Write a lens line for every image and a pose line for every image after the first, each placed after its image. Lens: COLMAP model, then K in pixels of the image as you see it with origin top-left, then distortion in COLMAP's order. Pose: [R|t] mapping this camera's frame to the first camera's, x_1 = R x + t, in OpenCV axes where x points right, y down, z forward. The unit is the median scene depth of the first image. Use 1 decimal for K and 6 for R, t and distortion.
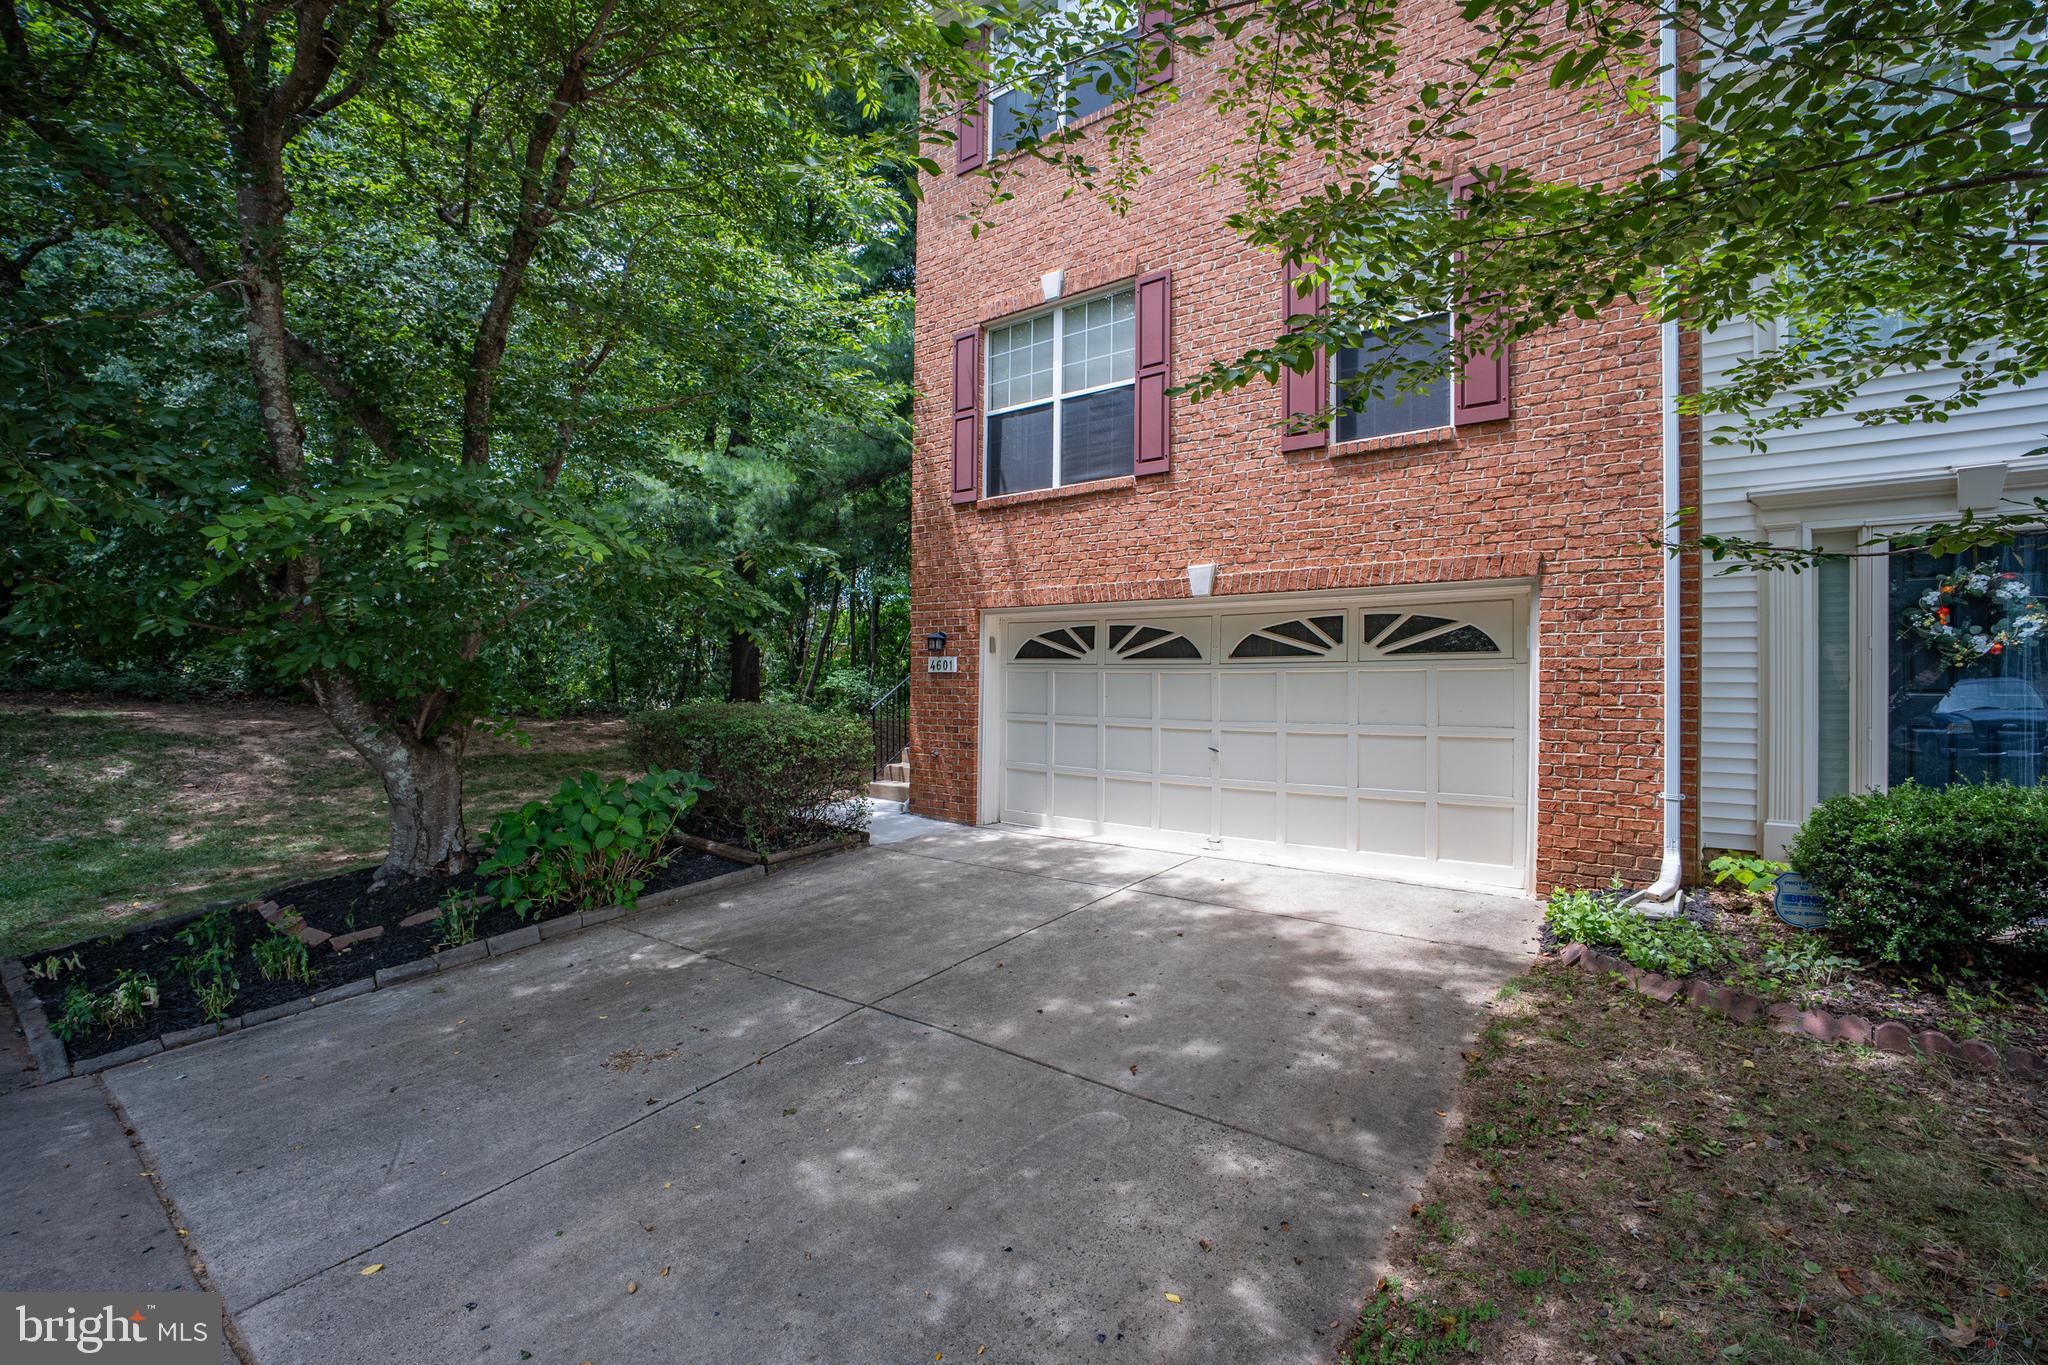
lens RADIAL K [[891.6, 0, 1007.6], [0, 891.6, 682.3], [0, 0, 1]] dist [-0.025563, 0.007271]
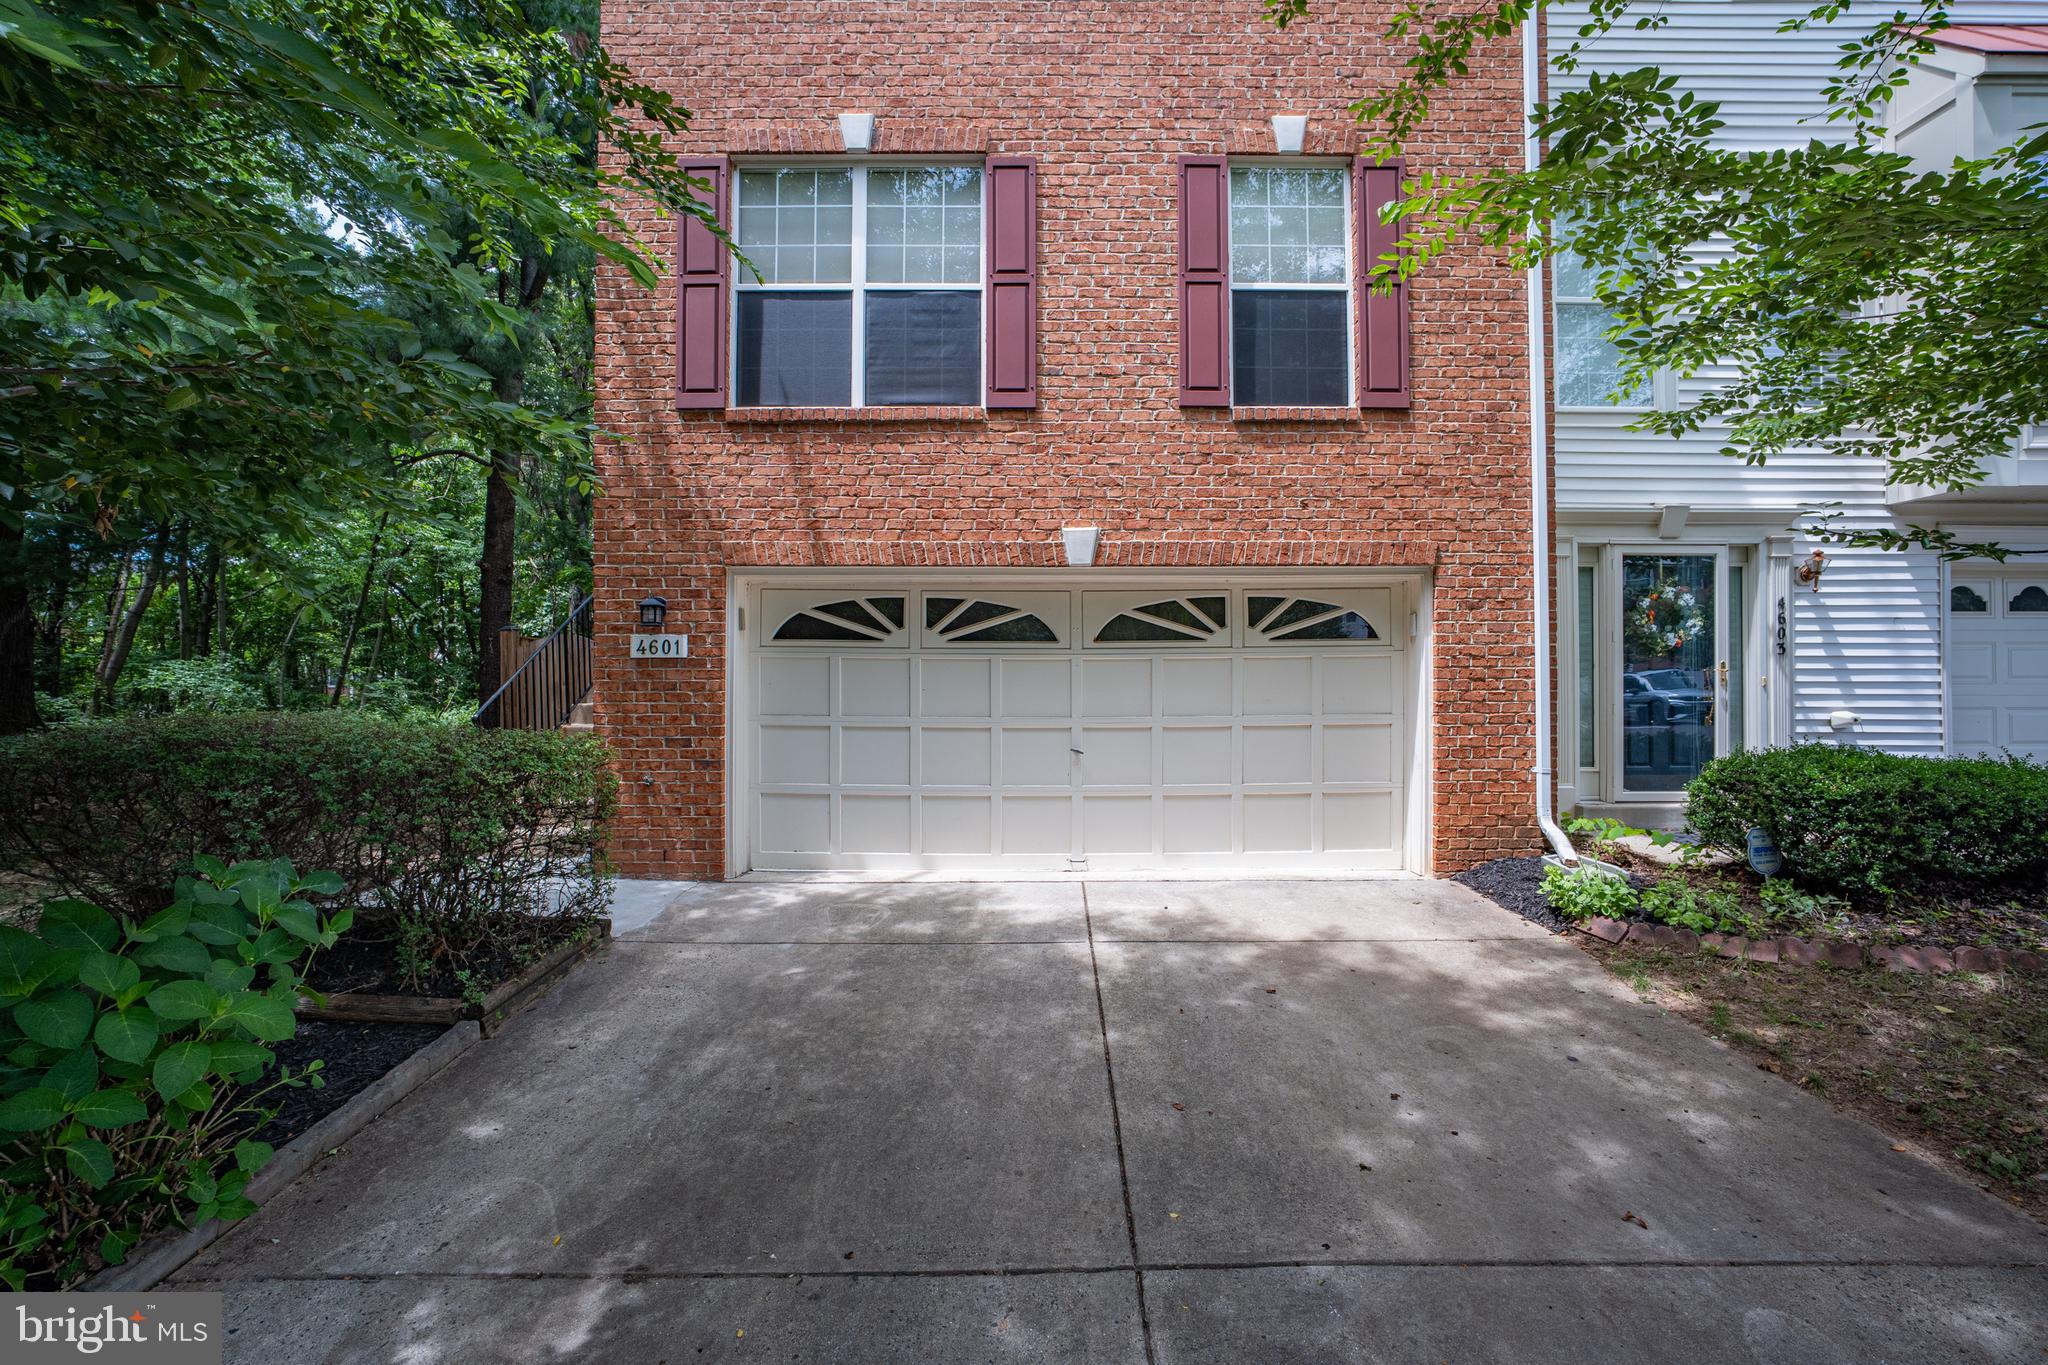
lens RADIAL K [[891.6, 0, 1064.4], [0, 891.6, 680.2], [0, 0, 1]] dist [-0.025563, 0.007271]
pose [[0.785407, -0.006202, 0.618949, -0.363036], [0.005467, 0.999980, 0.003084, 0.007855], [-0.618956, 0.000962, 0.785425, 0.430711]]
